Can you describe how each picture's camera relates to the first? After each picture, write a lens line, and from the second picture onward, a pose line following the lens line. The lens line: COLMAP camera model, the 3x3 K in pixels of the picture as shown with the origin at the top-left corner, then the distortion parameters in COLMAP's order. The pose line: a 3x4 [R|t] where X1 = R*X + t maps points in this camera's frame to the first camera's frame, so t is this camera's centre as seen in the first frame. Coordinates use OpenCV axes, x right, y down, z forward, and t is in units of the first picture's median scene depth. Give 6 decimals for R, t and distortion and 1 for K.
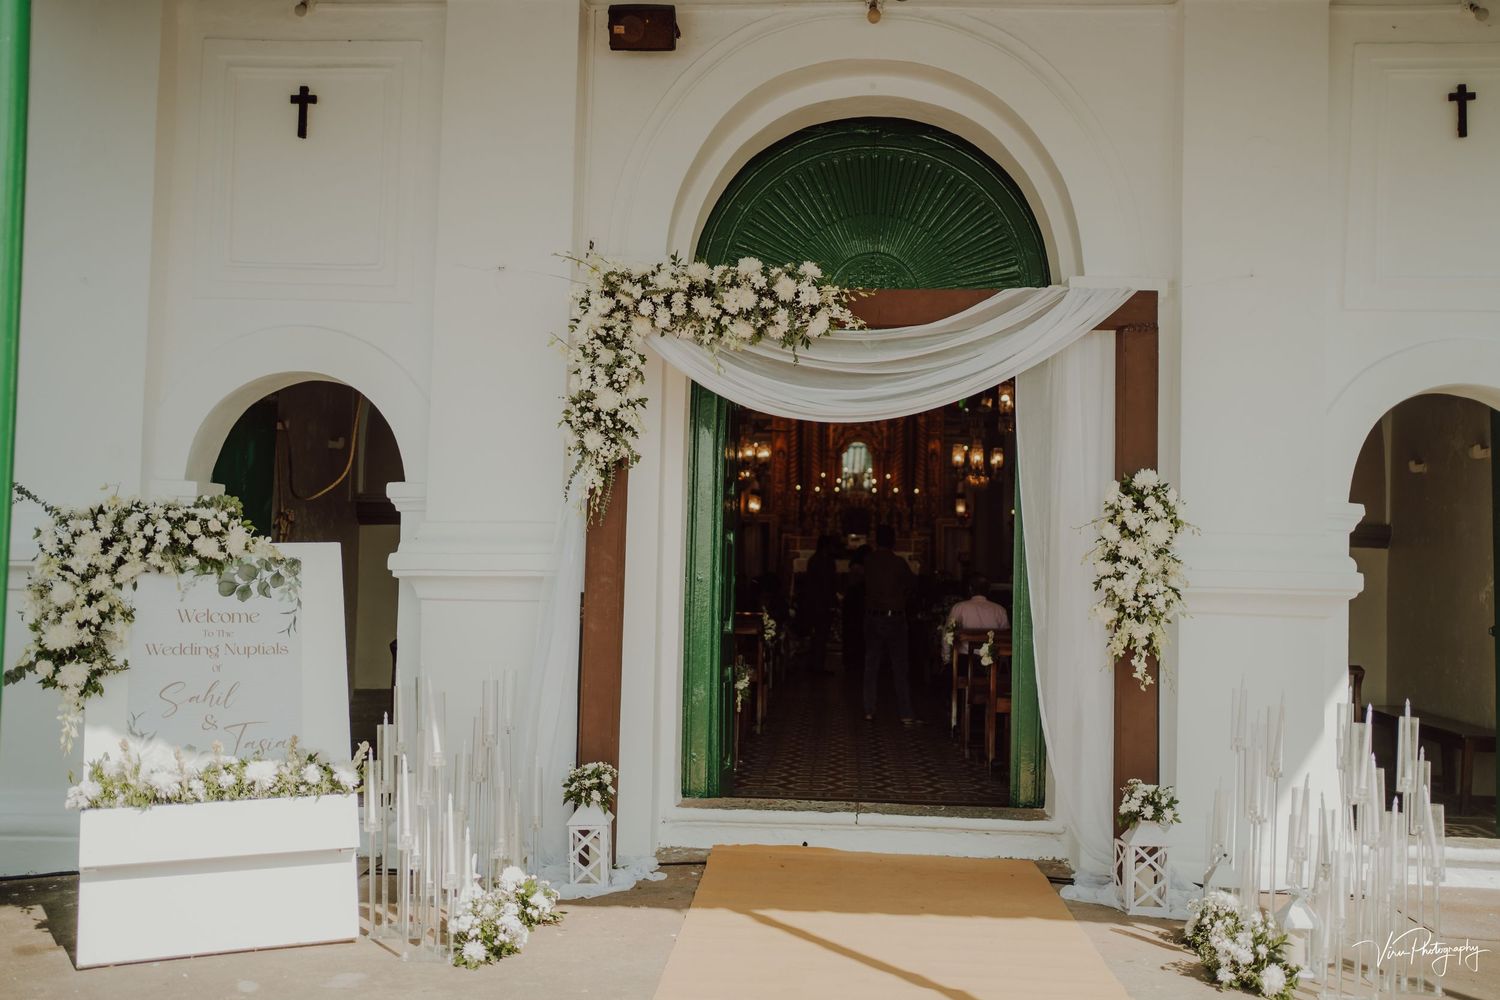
lens RADIAL K [[1556.3, 0, 750.0], [0, 1556.3, 500.0], [0, 0, 1]] dist [-0.025714, 0.175894]
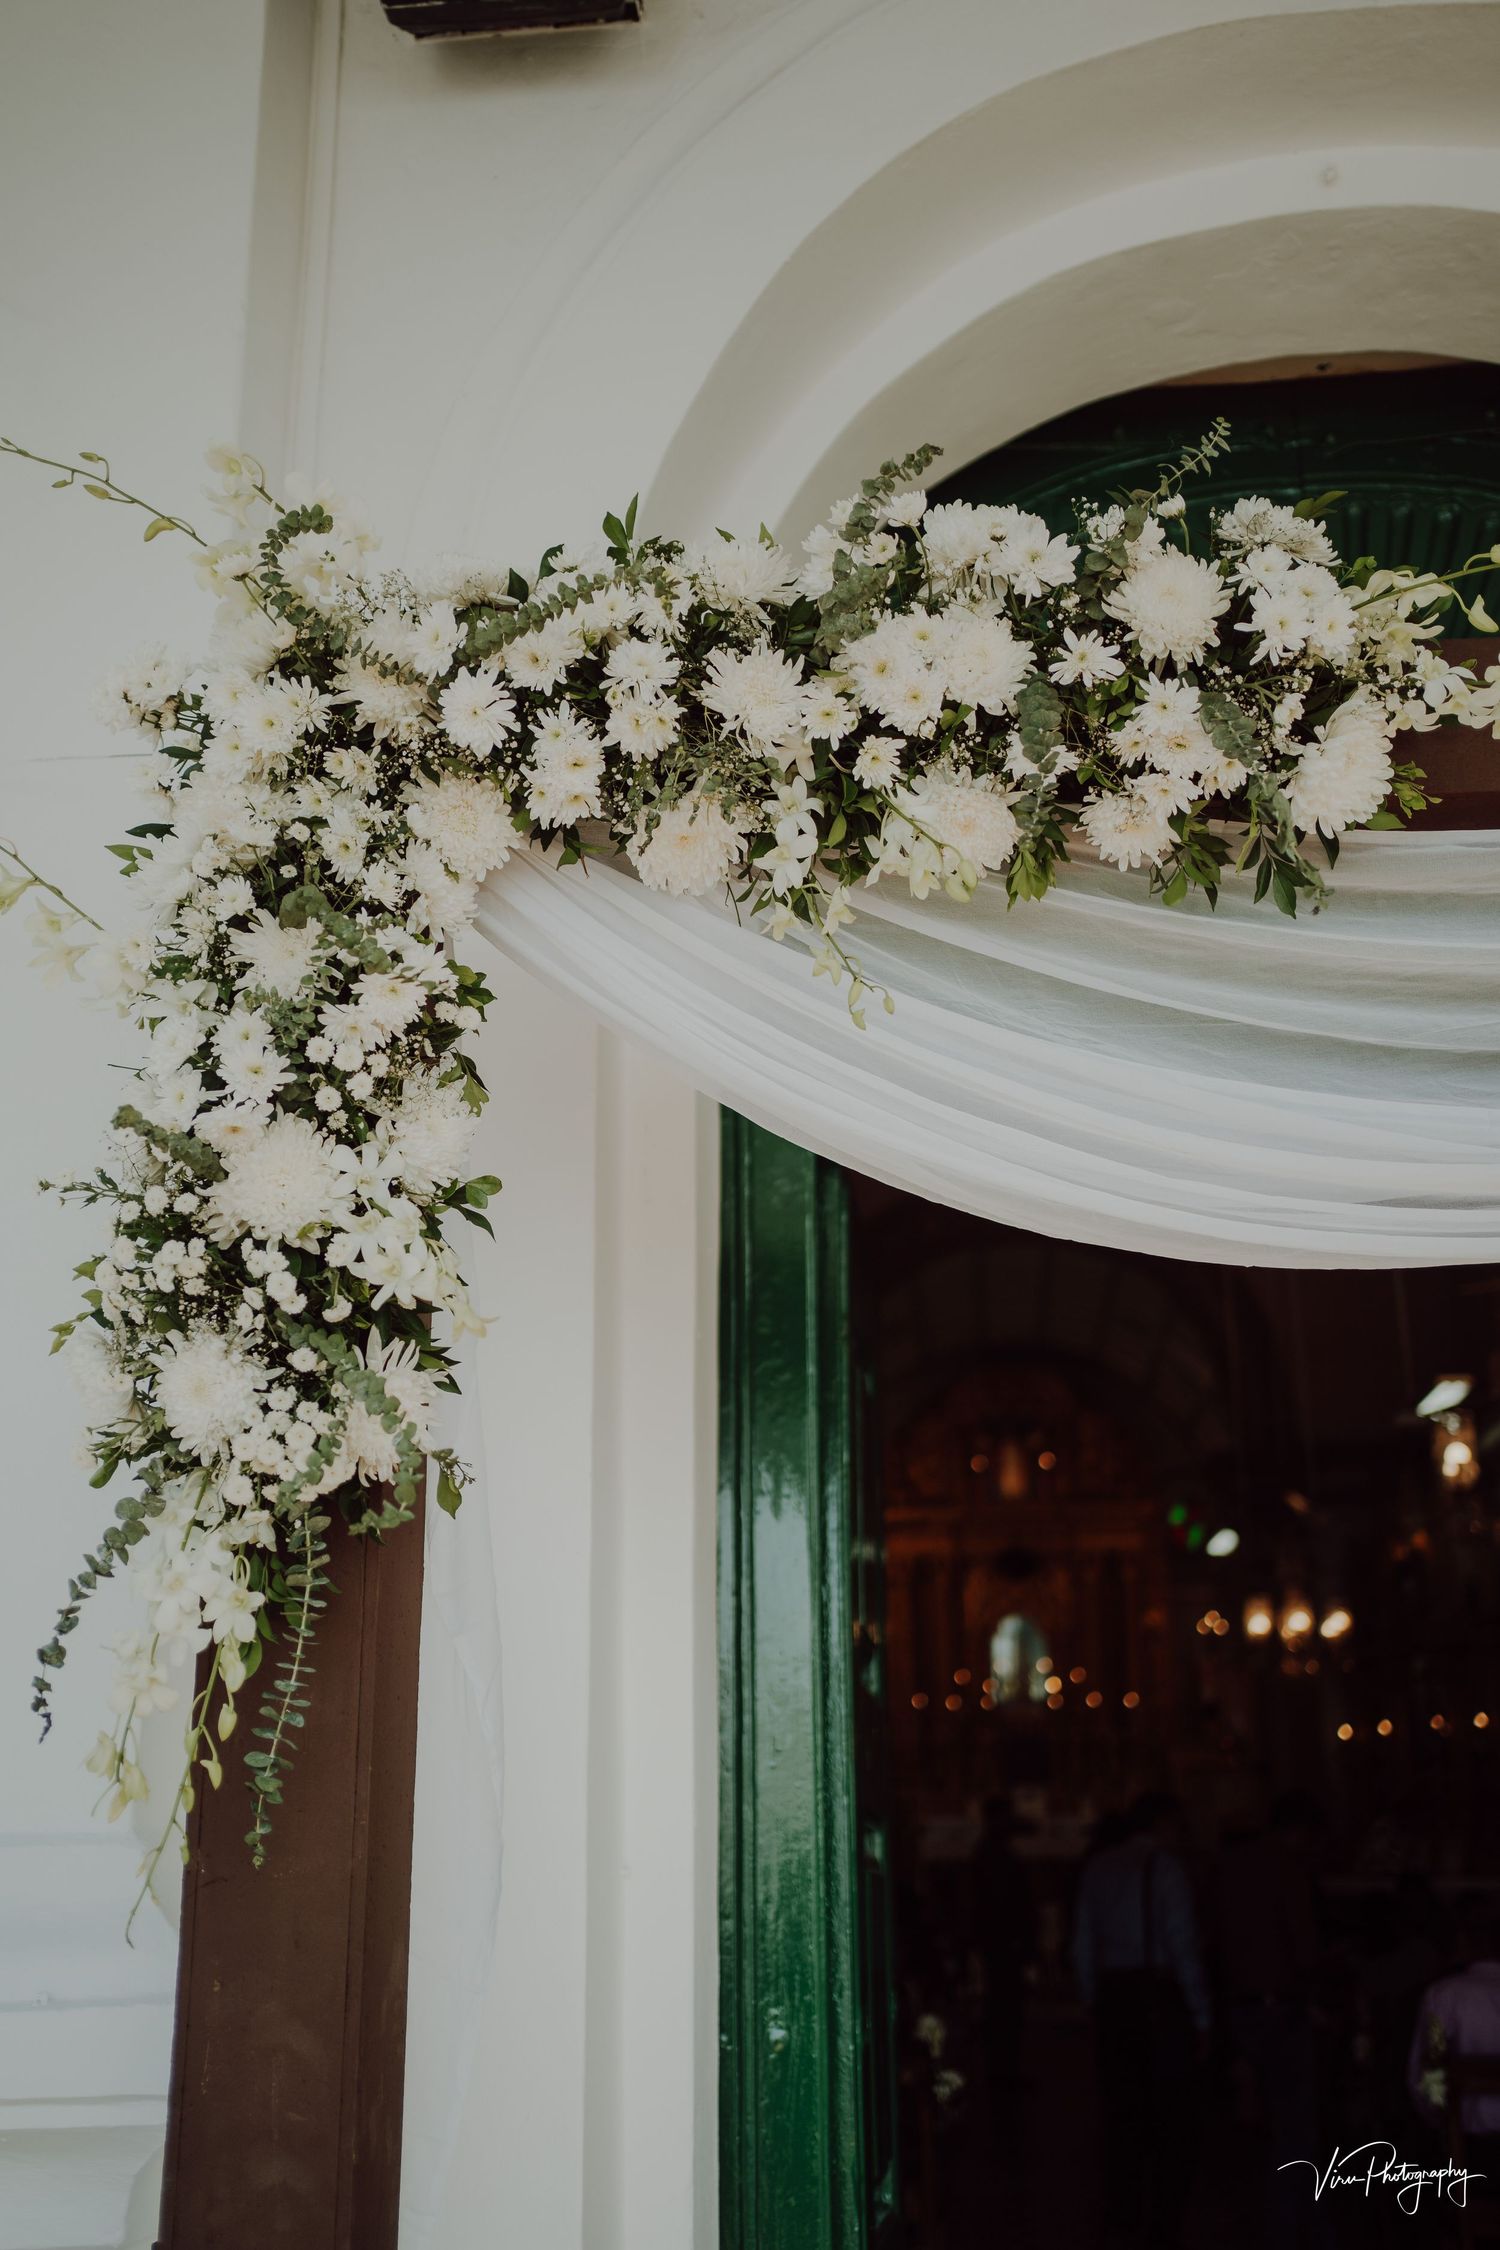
lens RADIAL K [[2334.5, 0, 750.0], [0, 2334.5, 1125.0], [0, 0, 1]] dist [-0.025714, 0.175894]
pose [[0.999007, -0.040132, -0.019376, -0.031341], [0.033959, 0.967094, -0.252141, 0.004332], [0.028857, 0.251233, 0.967496, 0.799712]]
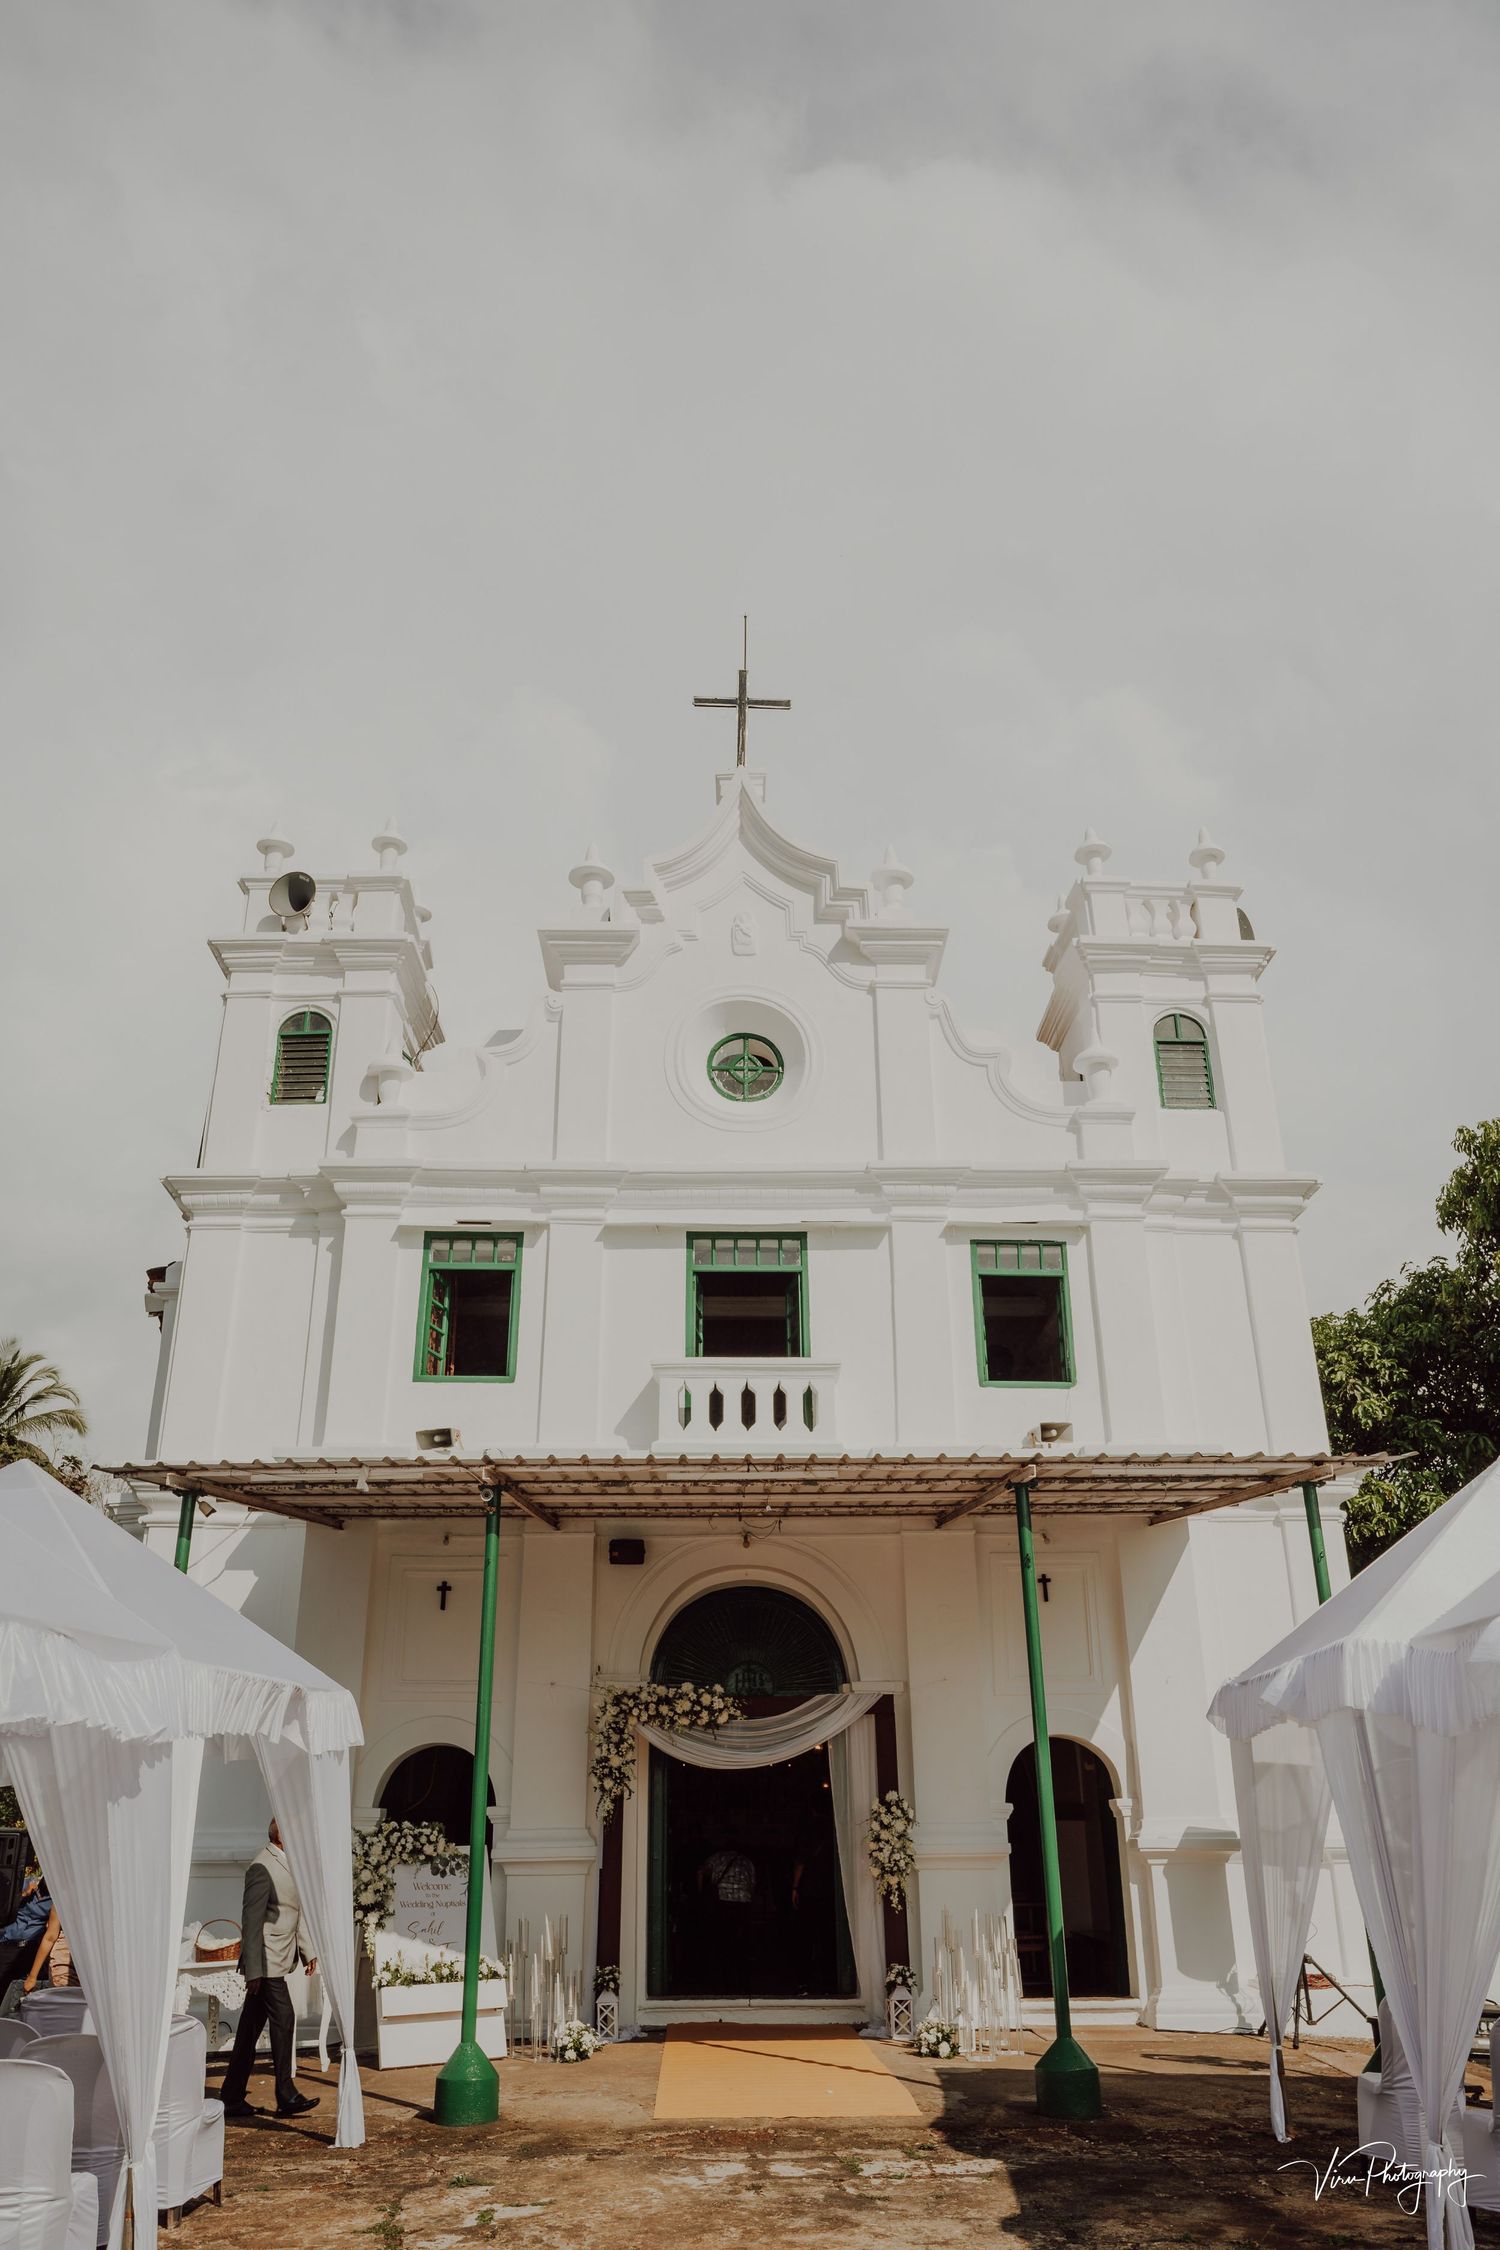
lens RADIAL K [[1590.5, 0, 750.0], [0, 1590.5, 1125.0], [0, 0, 1]] dist [-0.077467, 0.055007]
pose [[0.996271, 0.004760, 0.086148, -0.108011], [0.027719, 0.927891, -0.371820, -0.074607], [-0.081706, 0.372821, 0.924299, -1.246324]]
